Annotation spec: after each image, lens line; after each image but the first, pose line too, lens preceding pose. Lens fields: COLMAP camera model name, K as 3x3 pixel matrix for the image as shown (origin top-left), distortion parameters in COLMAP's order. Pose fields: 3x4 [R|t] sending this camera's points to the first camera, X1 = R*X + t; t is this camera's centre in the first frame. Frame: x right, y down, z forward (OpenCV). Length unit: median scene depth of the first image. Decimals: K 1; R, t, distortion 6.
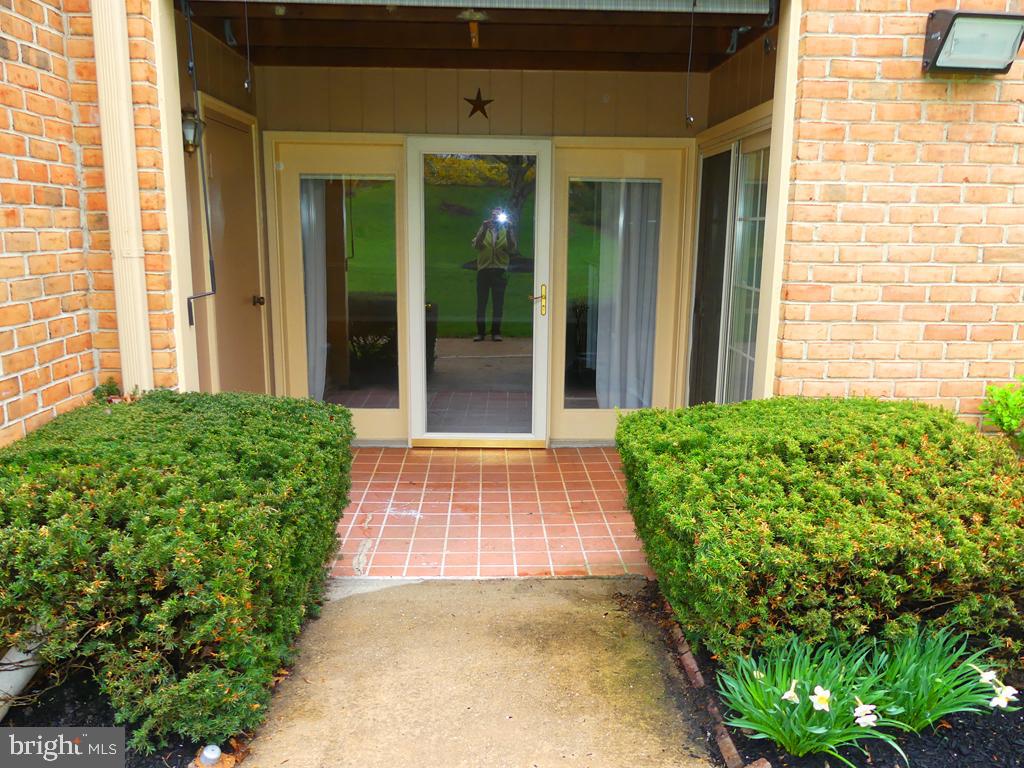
lens RADIAL K [[768.3, 0, 514.8], [0, 768.3, 383.8], [0, 0, 1]] dist [-0.016852, 0.002857]
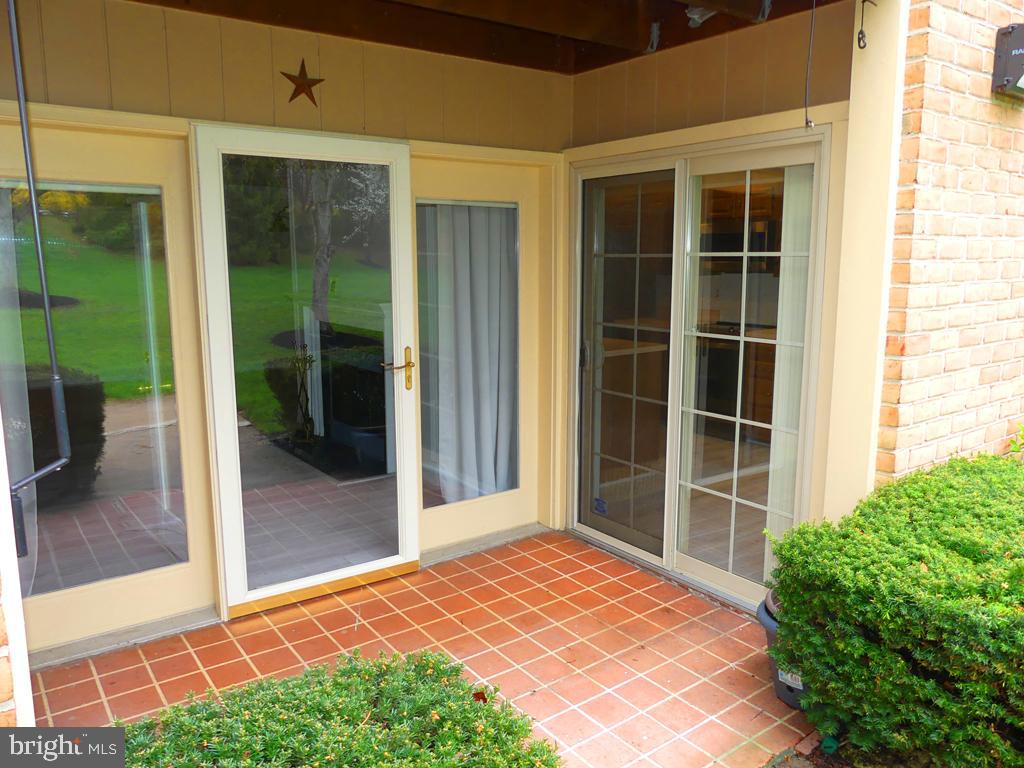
lens RADIAL K [[768.3, 0, 511.6], [0, 768.3, 381.6], [0, 0, 1]] dist [-0.016852, 0.002857]
pose [[0.826463, -0.102795, 0.553527, -0.289894], [0.122407, 0.992479, 0.001549, -0.089040], [-0.549524, 0.066475, 0.832829, 0.370027]]
